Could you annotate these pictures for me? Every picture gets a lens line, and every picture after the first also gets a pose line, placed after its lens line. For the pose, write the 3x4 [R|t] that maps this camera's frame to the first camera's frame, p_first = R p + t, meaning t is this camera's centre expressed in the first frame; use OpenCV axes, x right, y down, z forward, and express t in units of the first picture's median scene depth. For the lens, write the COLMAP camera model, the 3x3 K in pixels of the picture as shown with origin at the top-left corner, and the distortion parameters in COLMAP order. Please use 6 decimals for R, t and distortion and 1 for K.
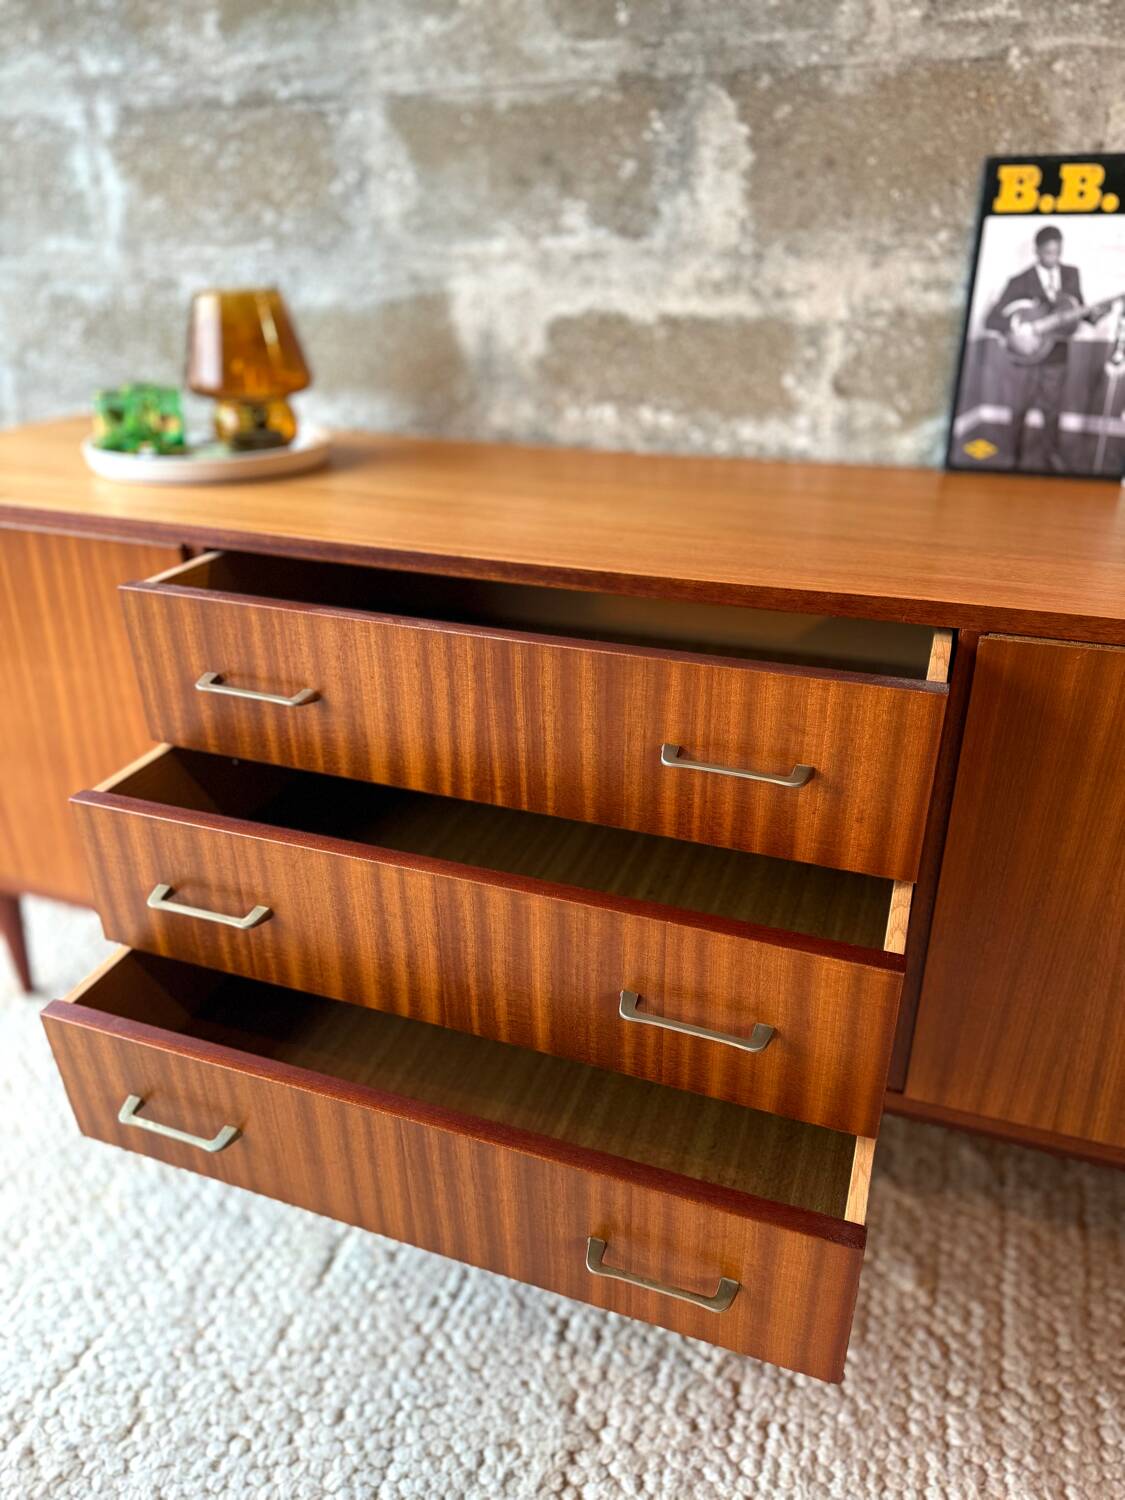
lens RADIAL K [[1082.6, 0, 560.2], [0, 1082.6, 756.0], [0, 0, 1]] dist [-0.002038, -0.005822]
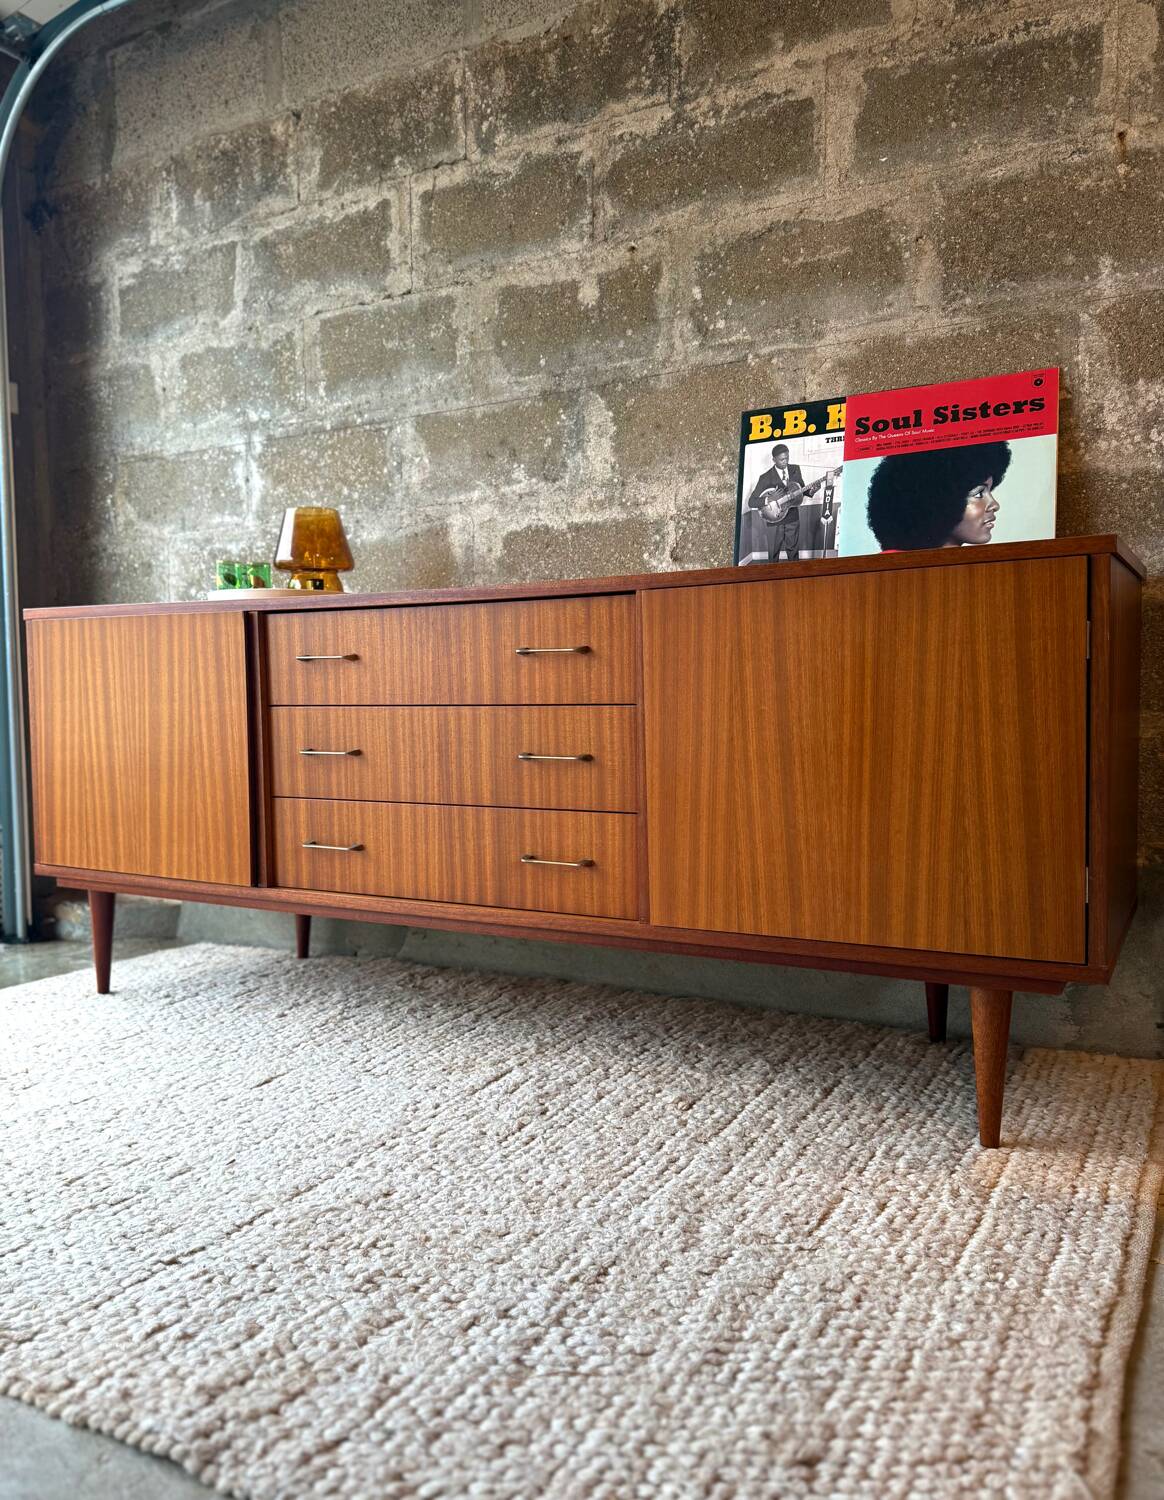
lens RADIAL K [[1184.6, 0, 561.6], [0, 1184.6, 782.0], [0, 0, 1]] dist [0.087252, -0.063206]
pose [[0.987590, 0.005635, -0.156955, 0.375628], [-0.063955, 0.927176, -0.369127, 0.612290], [0.143445, 0.374584, 0.916030, -0.471210]]
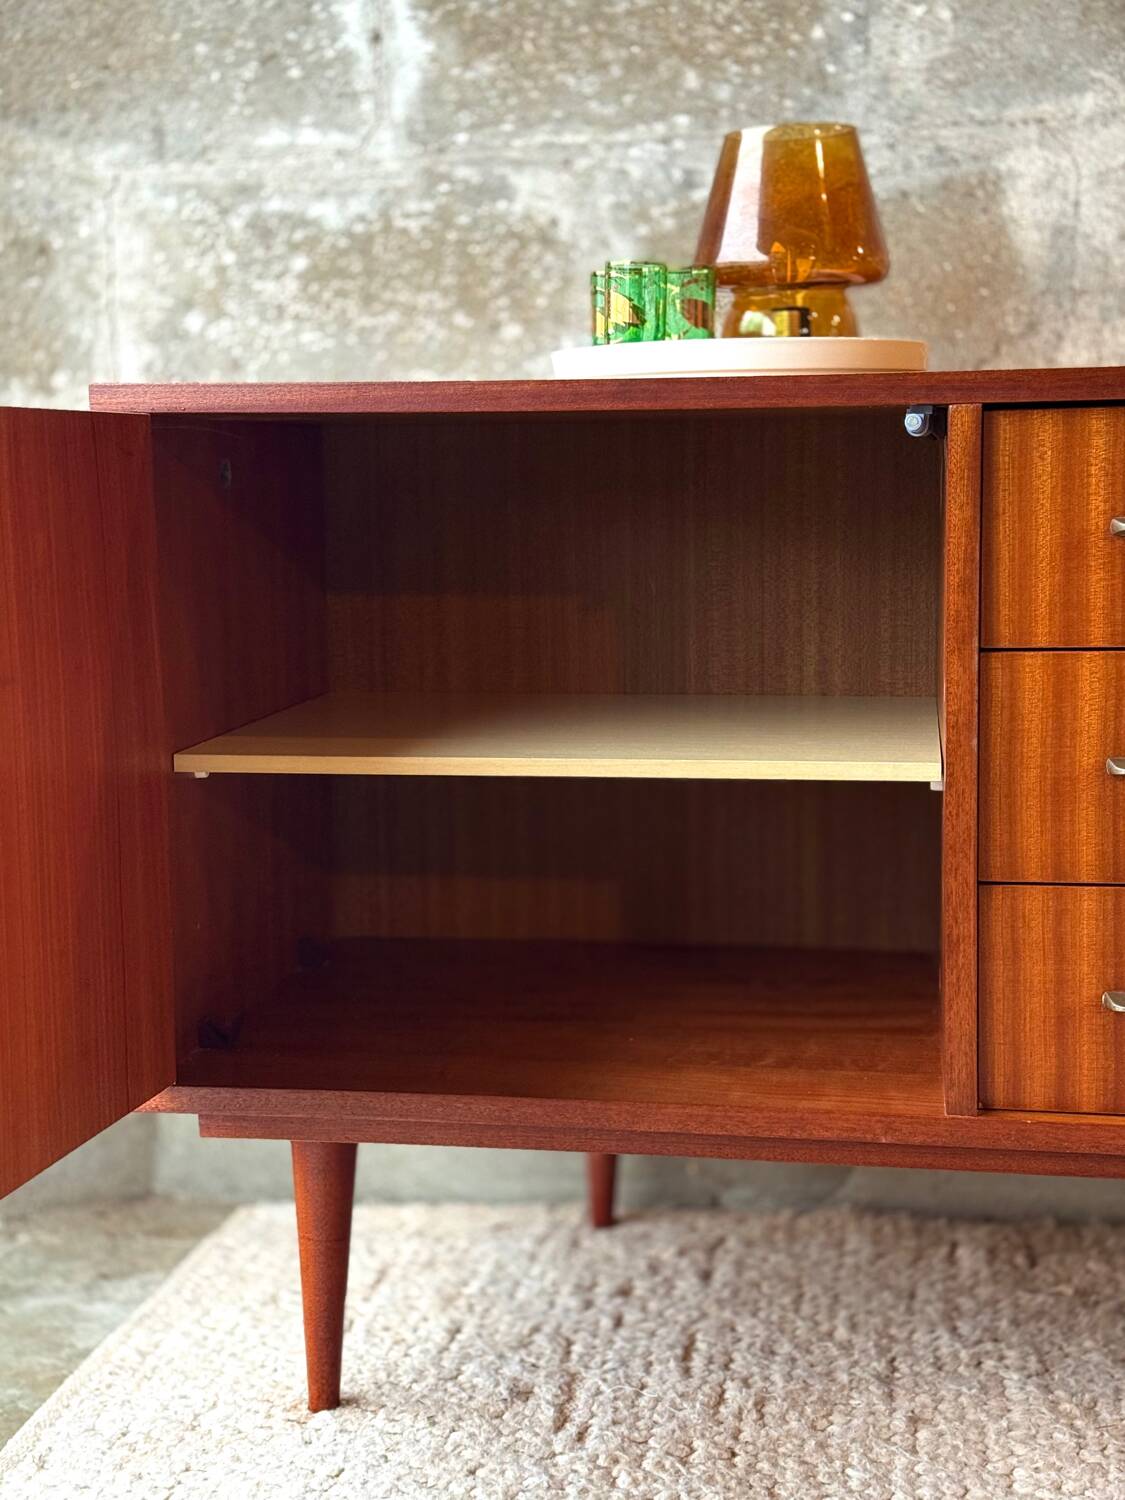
lens RADIAL K [[2202.1, 0, 534.4], [0, 2202.1, 768.0], [0, 0, 1]] dist [0.124657, 0.000000]
pose [[0.979948, -0.040218, 0.195151, -0.737183], [0.100230, 0.945977, -0.308353, 0.337770], [-0.172207, 0.321730, 0.931040, -0.108812]]
